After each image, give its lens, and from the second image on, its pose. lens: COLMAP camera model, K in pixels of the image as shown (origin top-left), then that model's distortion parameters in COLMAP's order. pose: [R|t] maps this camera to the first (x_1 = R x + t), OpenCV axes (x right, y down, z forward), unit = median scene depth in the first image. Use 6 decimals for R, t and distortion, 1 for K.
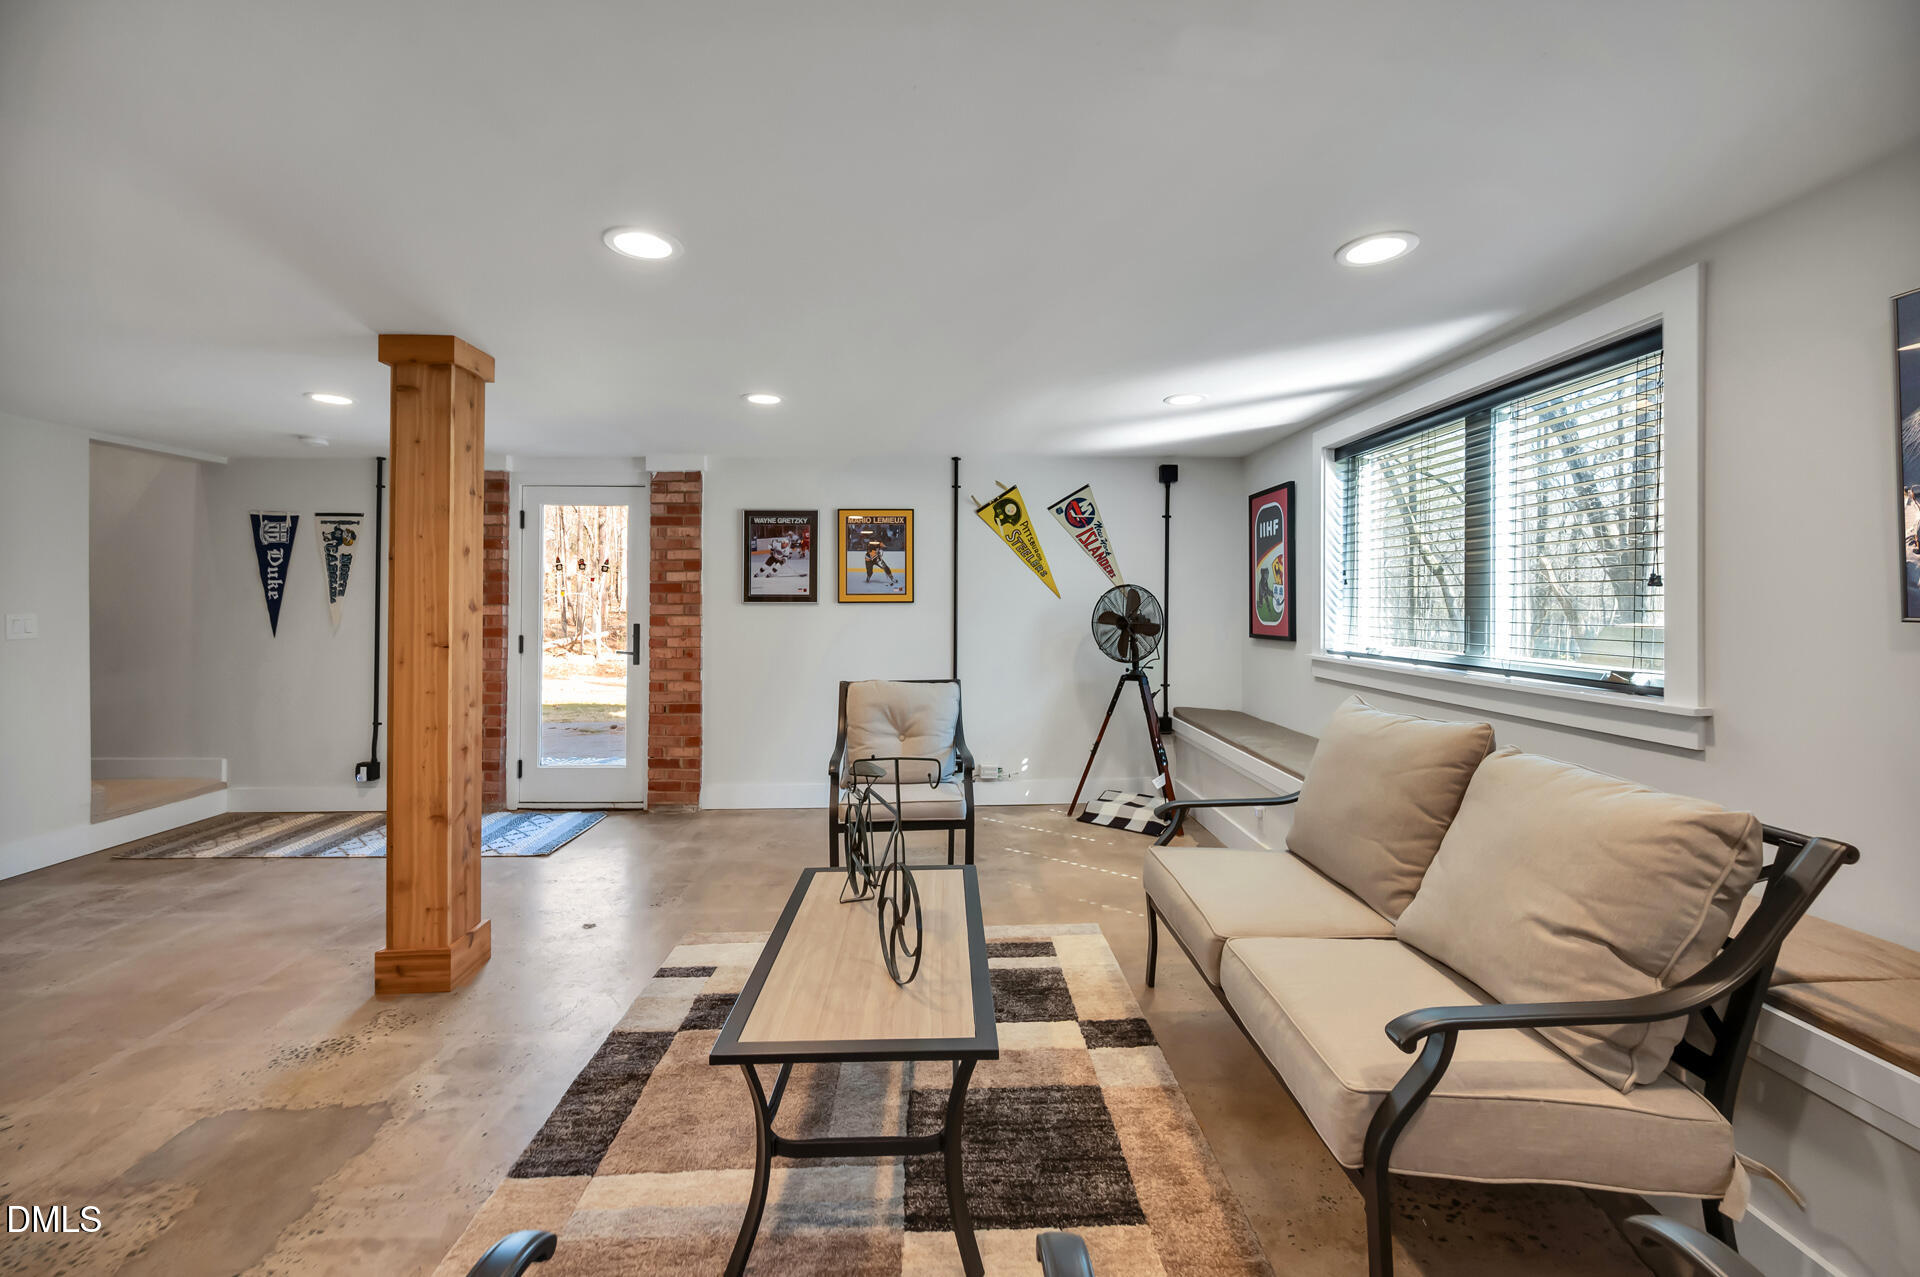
lens RADIAL K [[823.9, 0, 990.8], [0, 823.9, 643.2], [0, 0, 1]] dist [-0.000347, -0.000057]
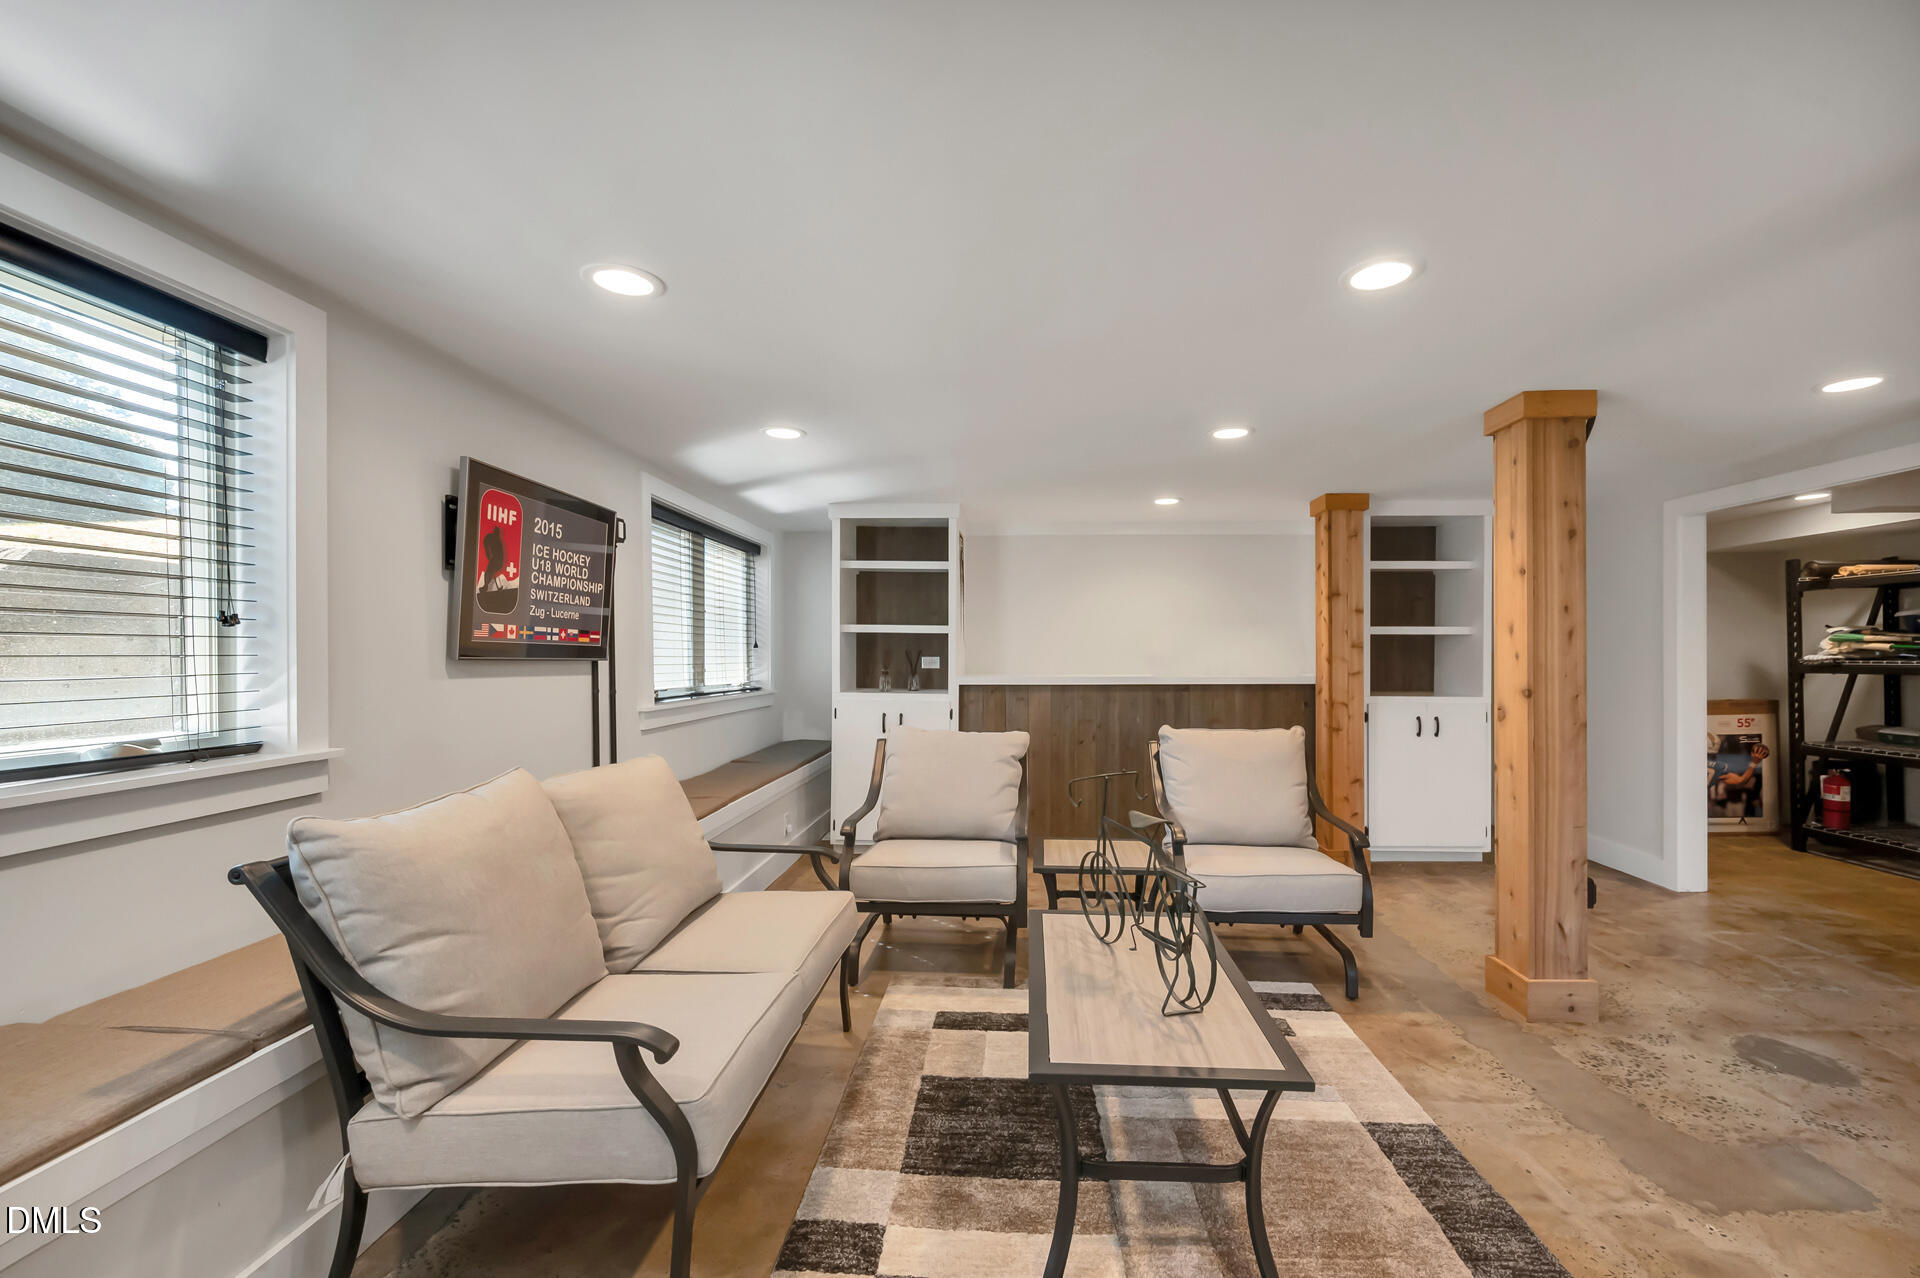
lens RADIAL K [[823.9, 0, 990.8], [0, 823.9, 643.7], [0, 0, 1]] dist [-0.000347, -0.000057]
pose [[-0.991587, 0.007678, 0.129211, -0.089706], [0.007425, 0.999969, -0.002441, -0.047515], [-0.129225, -0.001461, -0.991614, 1.921554]]
